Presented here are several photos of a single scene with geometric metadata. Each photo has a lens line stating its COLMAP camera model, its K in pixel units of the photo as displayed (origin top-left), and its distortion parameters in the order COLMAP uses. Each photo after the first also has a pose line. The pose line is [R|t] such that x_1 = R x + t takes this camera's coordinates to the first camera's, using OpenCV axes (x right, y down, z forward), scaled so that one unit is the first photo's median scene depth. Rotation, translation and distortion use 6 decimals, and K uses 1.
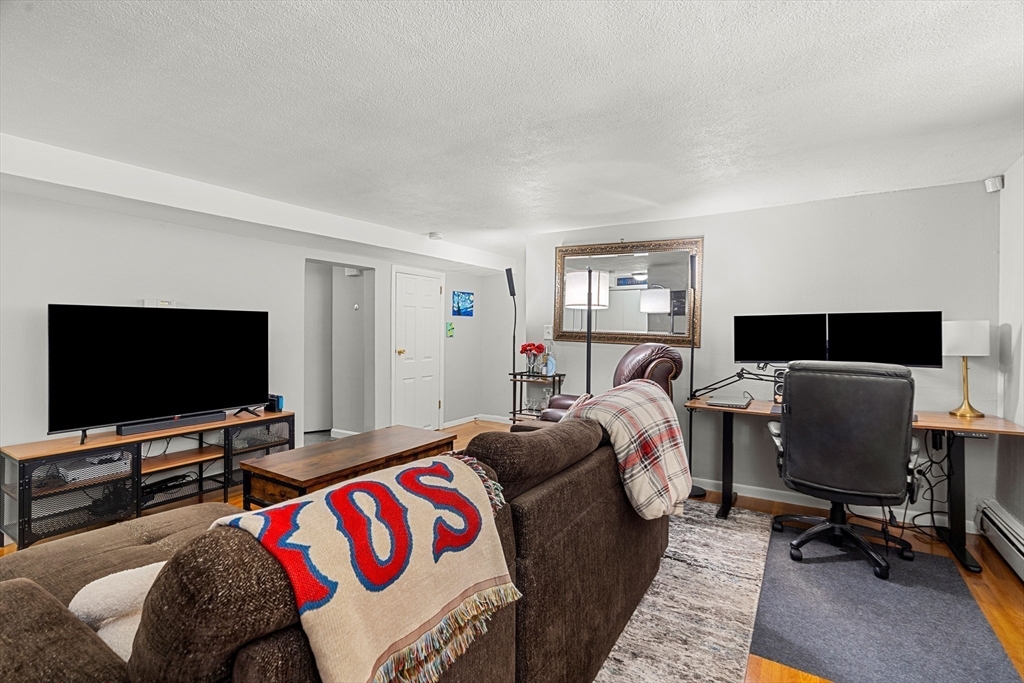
lens RADIAL K [[471.8, 0, 512.3], [0, 471.8, 336.8], [0, 0, 1]] dist [-0.008264, 0.003689]
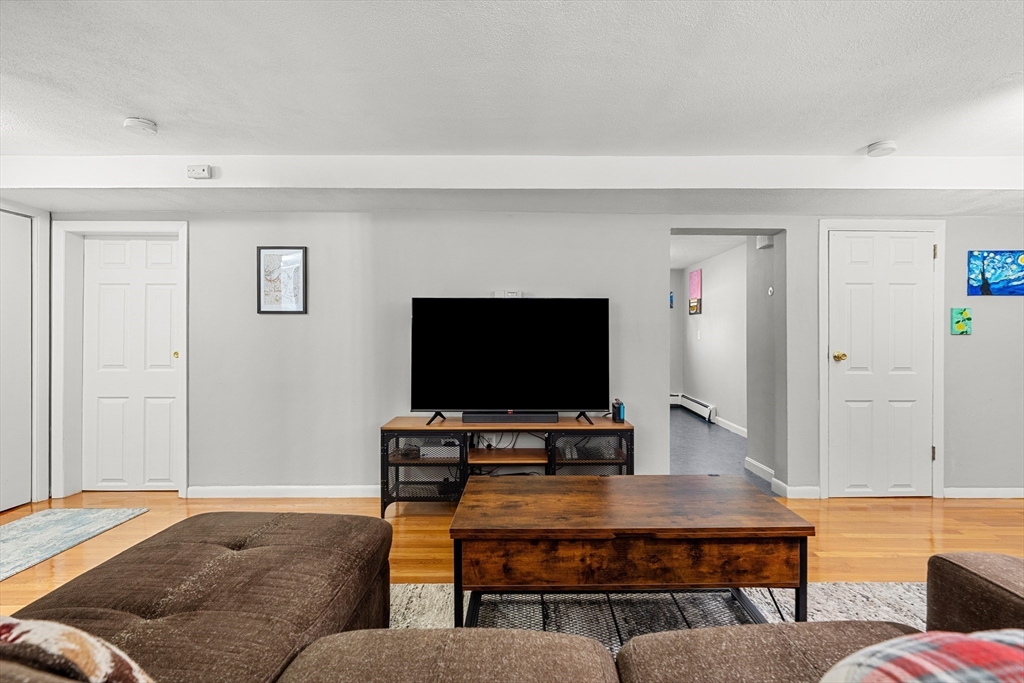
lens RADIAL K [[488.7, 0, 513.6], [0, 488.7, 334.0], [0, 0, 1]] dist [-0.001230, 0.000250]
pose [[0.537937, -0.004436, -0.842974, 0.110022], [-0.013354, 0.999816, -0.013784, 0.023428], [0.842879, 0.018672, 0.537778, 0.411081]]
